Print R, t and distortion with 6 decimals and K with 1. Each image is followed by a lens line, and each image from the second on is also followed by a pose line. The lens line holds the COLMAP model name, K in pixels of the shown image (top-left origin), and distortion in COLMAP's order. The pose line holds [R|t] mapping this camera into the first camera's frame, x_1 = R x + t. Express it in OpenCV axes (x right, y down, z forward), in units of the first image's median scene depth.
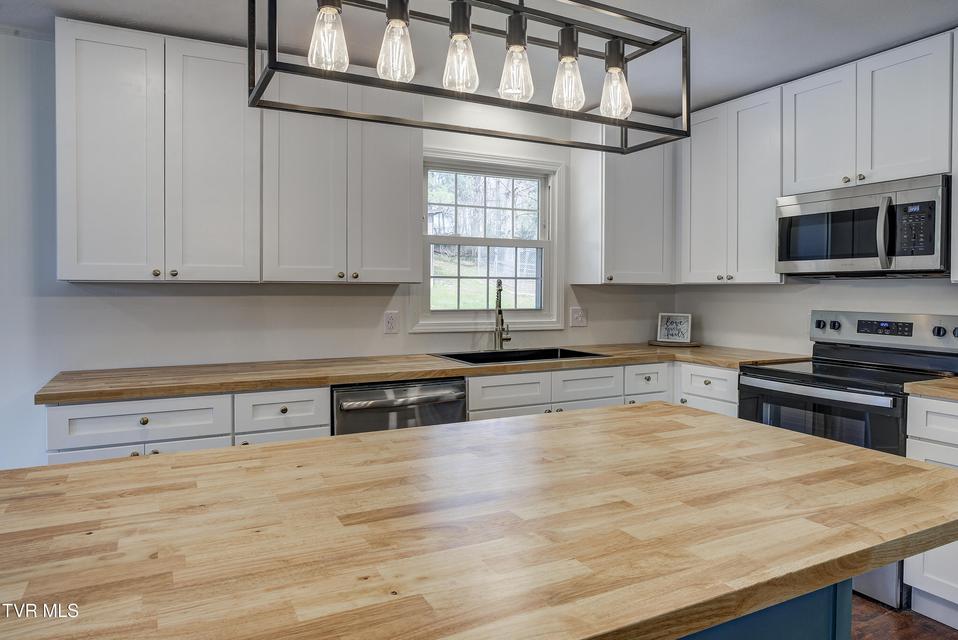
lens RADIAL K [[586.2, 0, 433.0], [0, 586.2, 296.5], [0, 0, 1]] dist [-0.022722, 0.014276]
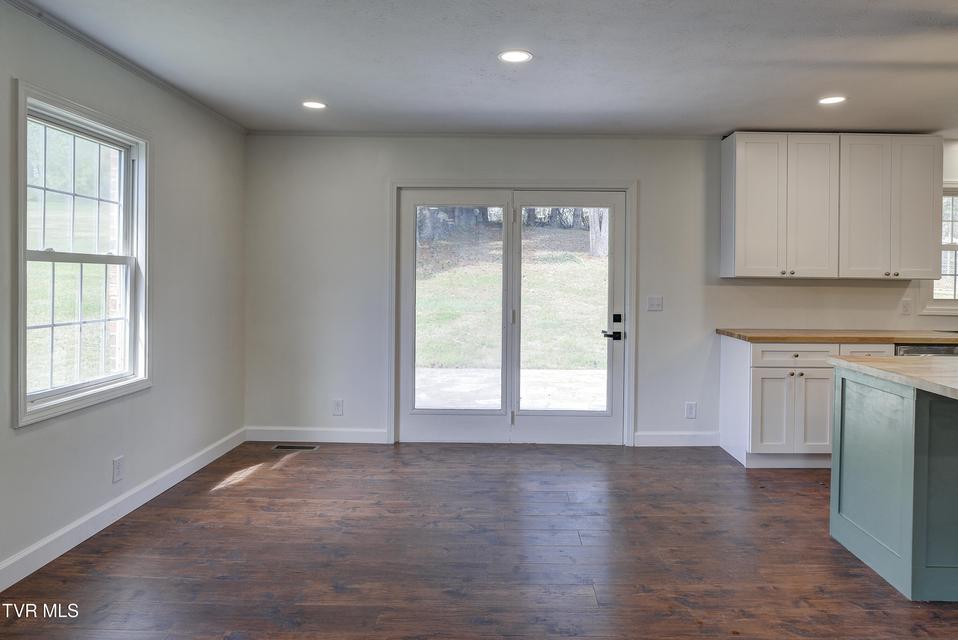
lens RADIAL K [[586.2, 0, 529.6], [0, 586.2, 277.9], [0, 0, 1]] dist [-0.022722, 0.014276]
pose [[0.928958, 0.006674, -0.370125, -0.393002], [-0.015208, 0.999681, -0.020144, 0.016140], [0.369873, 0.024341, 0.928763, -0.644712]]
